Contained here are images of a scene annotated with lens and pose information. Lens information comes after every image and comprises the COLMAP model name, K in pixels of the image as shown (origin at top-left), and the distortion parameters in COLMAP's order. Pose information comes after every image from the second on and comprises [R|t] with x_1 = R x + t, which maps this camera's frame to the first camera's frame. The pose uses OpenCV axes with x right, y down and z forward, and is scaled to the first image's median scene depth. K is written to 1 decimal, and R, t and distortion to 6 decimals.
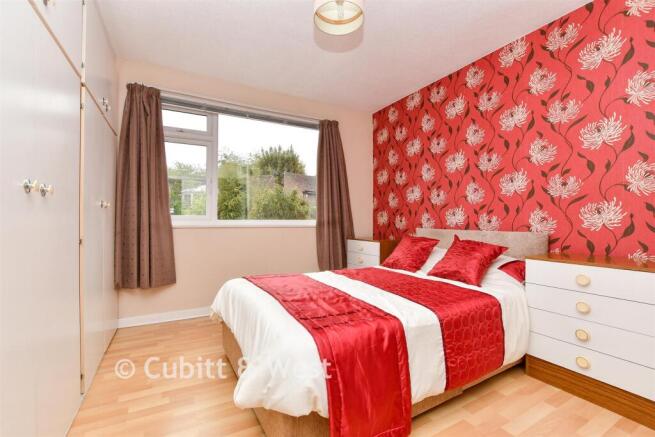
lens RADIAL K [[290.6, 0, 327.5], [0, 290.6, 218.5], [0, 0, 1]] dist [-0.001974, -0.000292]
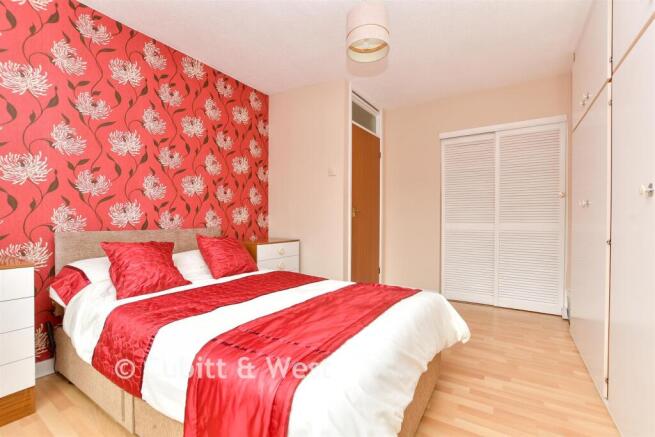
lens RADIAL K [[290.6, 0, 327.5], [0, 290.6, 218.5], [0, 0, 1]] dist [-0.001974, -0.000292]
pose [[-0.473894, -0.002128, 0.880580, -0.576897], [-0.004657, 0.999989, -0.000089, 0.004346], [-0.880570, -0.004143, -0.473898, 1.045740]]
